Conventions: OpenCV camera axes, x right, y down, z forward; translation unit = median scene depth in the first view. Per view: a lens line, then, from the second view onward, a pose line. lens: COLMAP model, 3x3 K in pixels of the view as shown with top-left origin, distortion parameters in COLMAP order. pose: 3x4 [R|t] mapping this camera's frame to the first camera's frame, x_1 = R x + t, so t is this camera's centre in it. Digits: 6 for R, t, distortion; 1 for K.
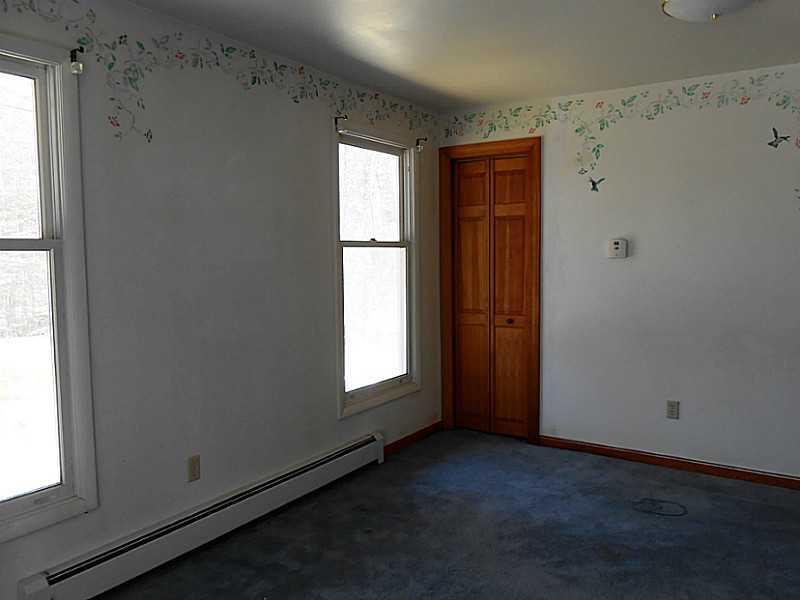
lens RADIAL K [[615.9, 0, 399.9], [0, 615.9, 288.0], [0, 0, 1]] dist [-0.035894, 0.076410]
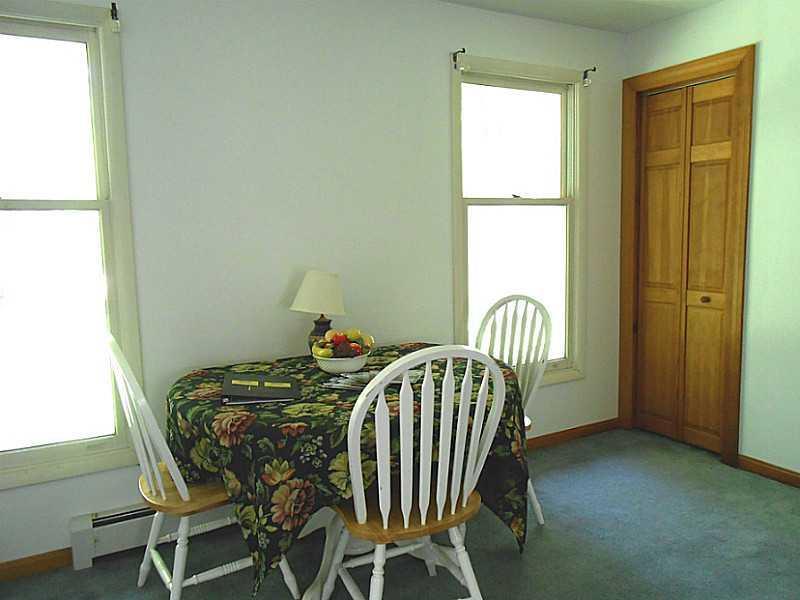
lens RADIAL K [[615.9, 0, 399.9], [0, 615.9, 288.0], [0, 0, 1]] dist [-0.035894, 0.076410]
pose [[0.894850, 0.037023, -0.444829, 0.178936], [-0.013691, 0.998362, 0.055551, 0.002368], [0.446157, -0.043620, 0.893891, 0.154028]]
